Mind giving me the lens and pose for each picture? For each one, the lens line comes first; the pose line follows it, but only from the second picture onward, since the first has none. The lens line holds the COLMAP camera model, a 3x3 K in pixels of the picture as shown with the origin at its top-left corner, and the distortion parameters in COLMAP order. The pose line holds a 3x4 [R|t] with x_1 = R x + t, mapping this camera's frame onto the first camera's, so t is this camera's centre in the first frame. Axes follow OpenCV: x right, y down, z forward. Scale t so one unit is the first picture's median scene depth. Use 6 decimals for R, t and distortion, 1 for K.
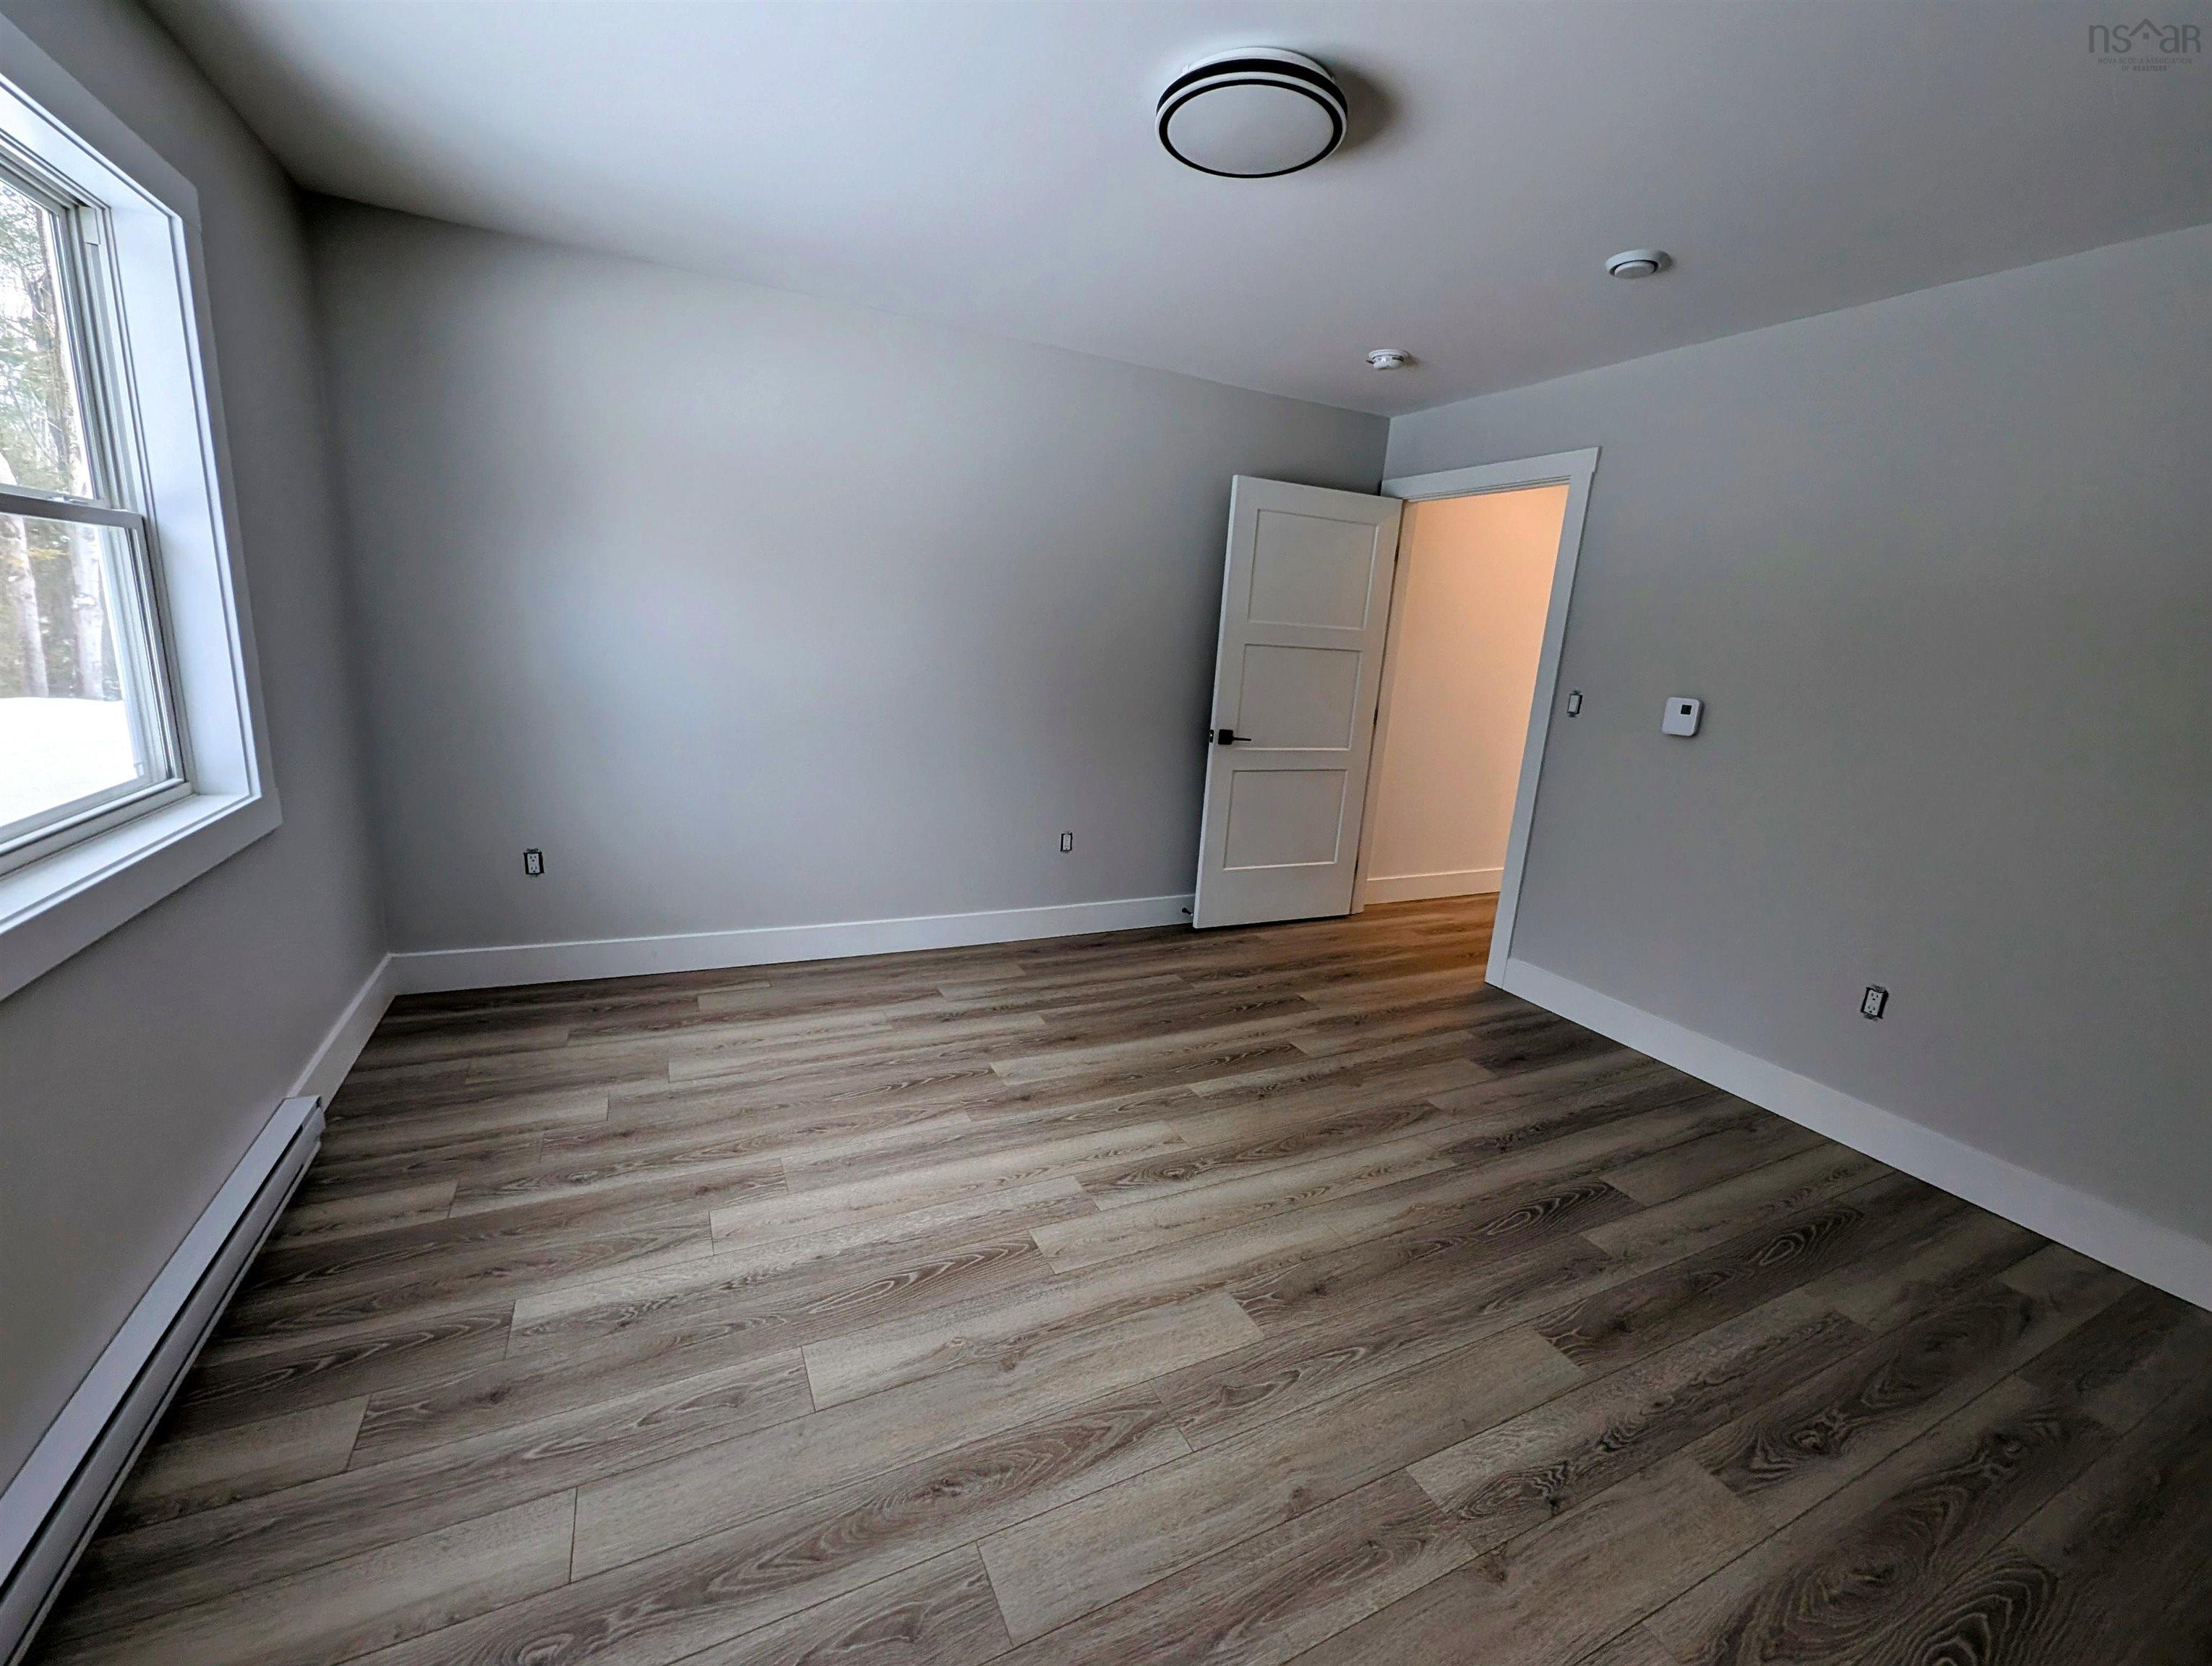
lens RADIAL K [[908.2, 0, 1101.9], [0, 908.2, 831.5], [0, 0, 1]] dist [0.000191, -0.000617]
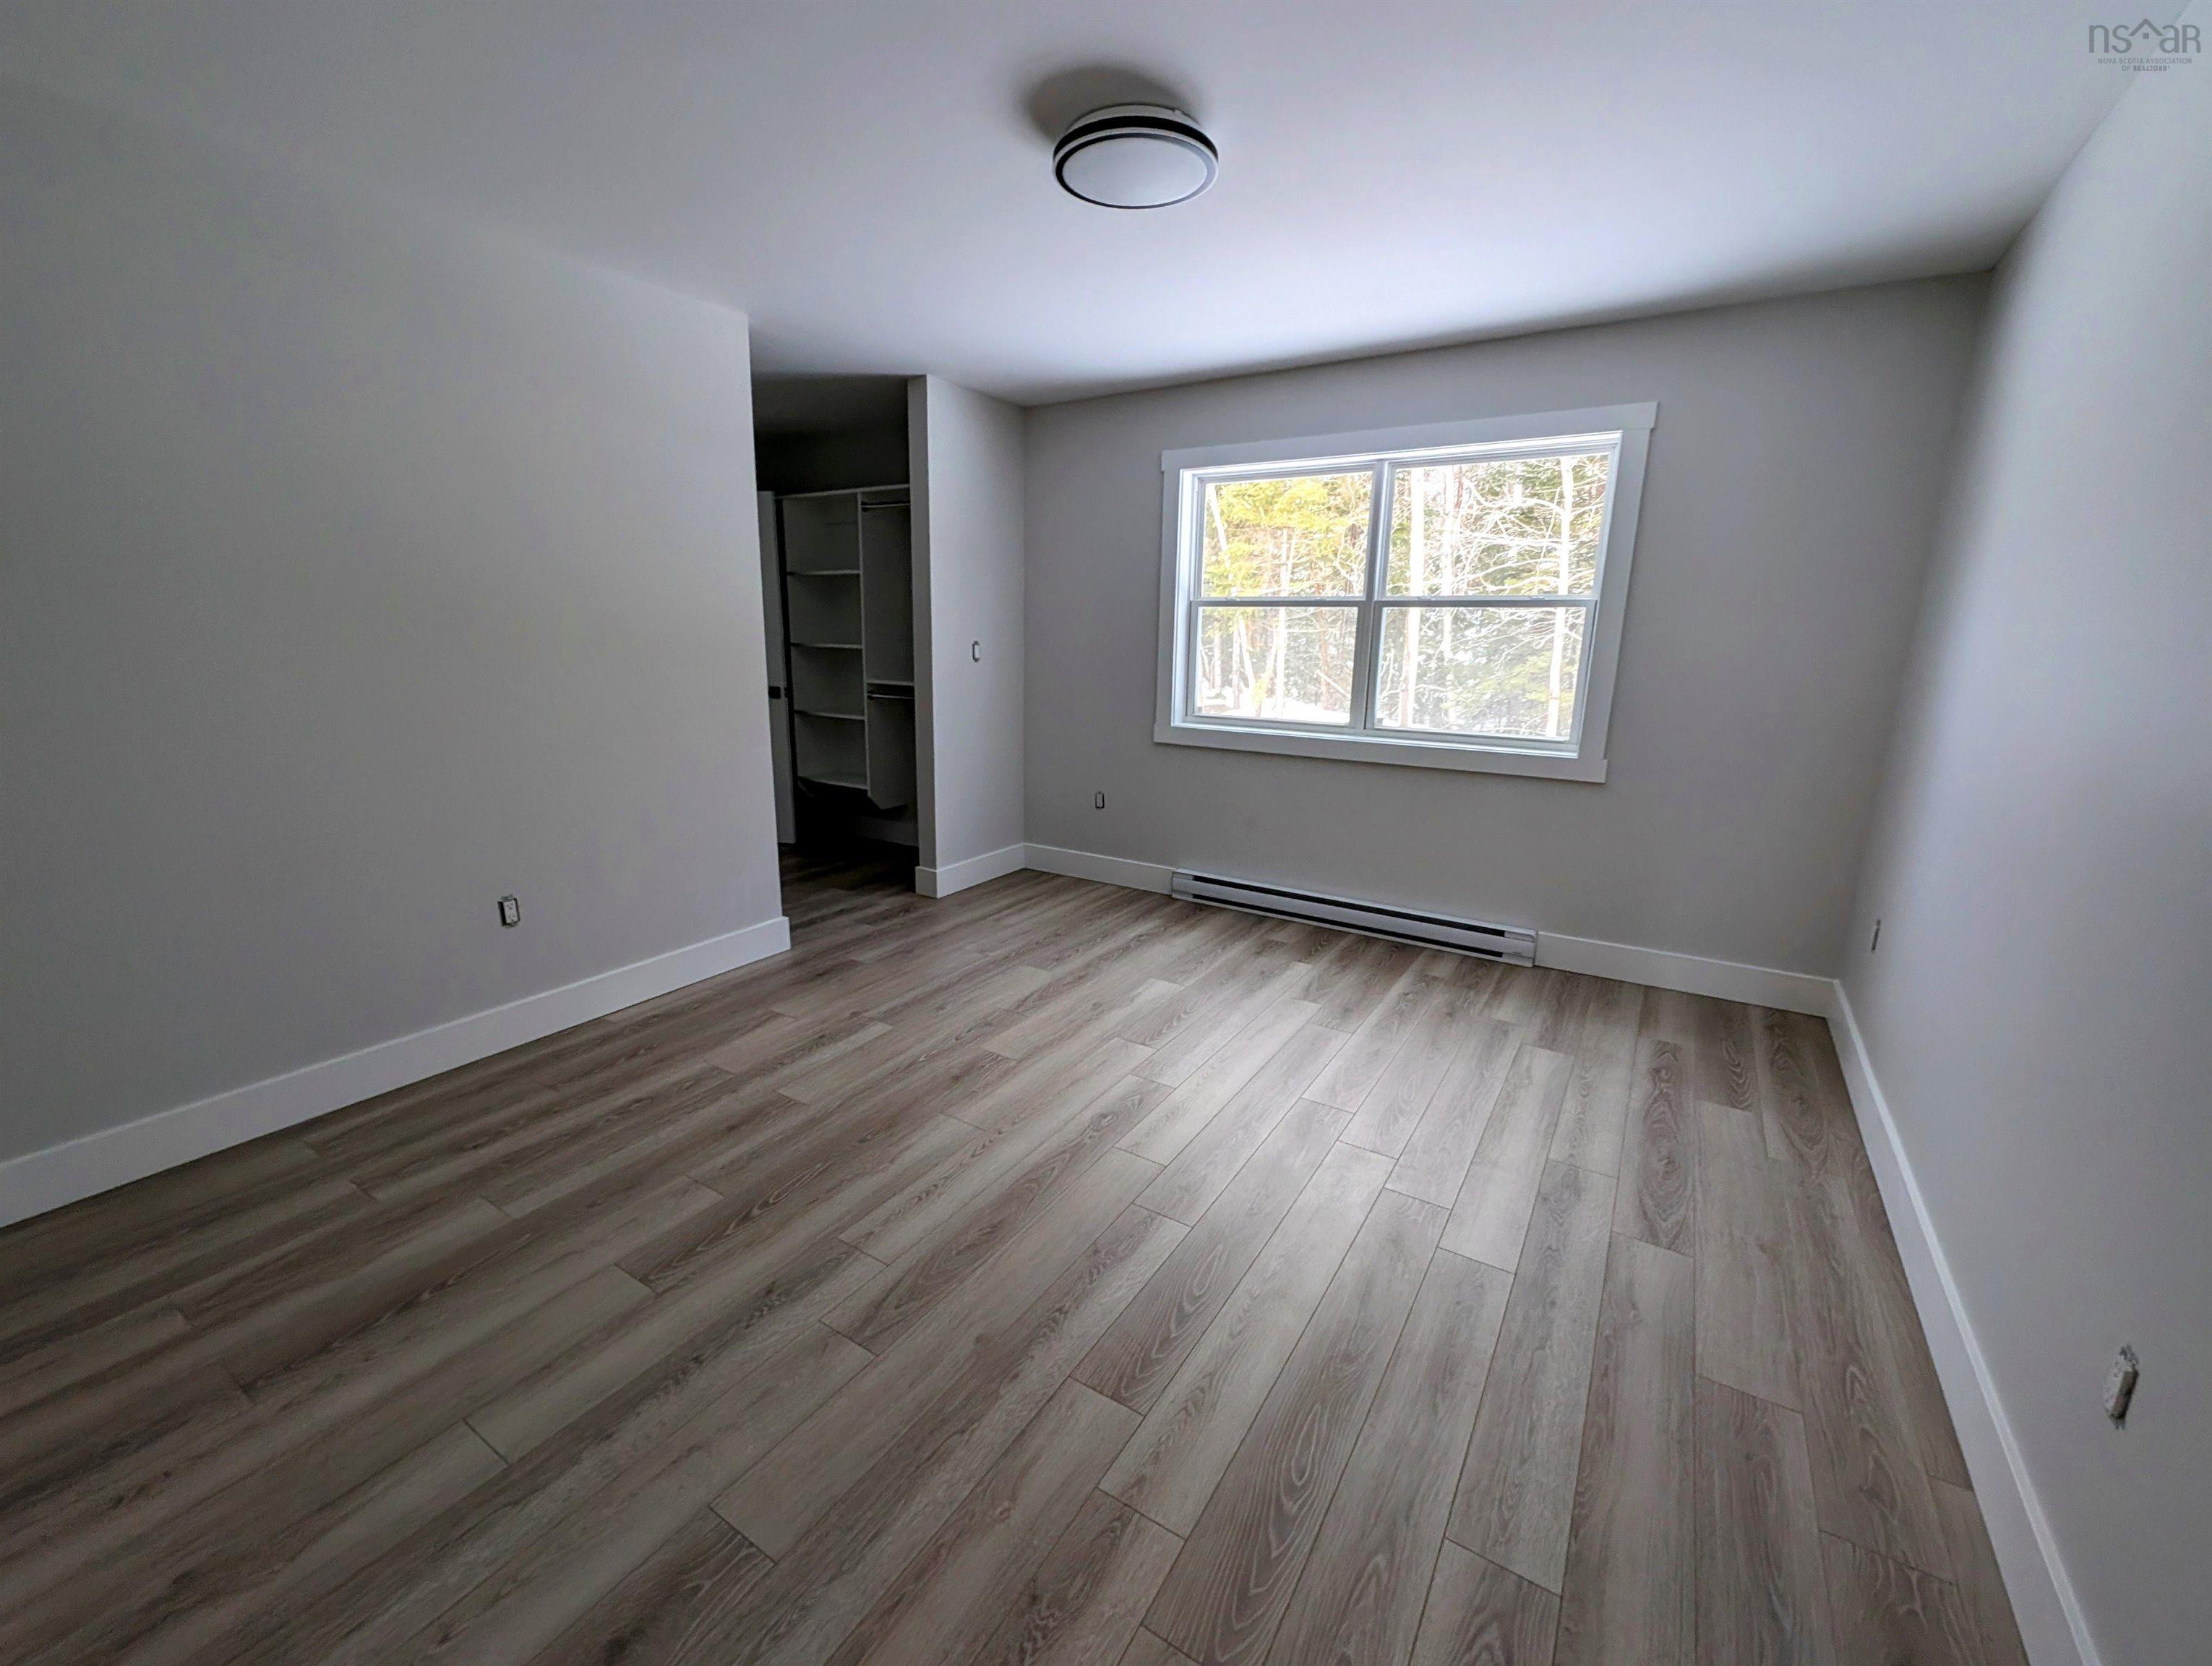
lens RADIAL K [[908.2, 0, 1101.9], [0, 908.2, 831.5], [0, 0, 1]] dist [0.000191, -0.000617]
pose [[-0.849848, 0.040869, -0.525440, 0.700625], [-0.182971, 0.912096, 0.366882, -0.360948], [0.494246, 0.407934, -0.767666, 1.852354]]
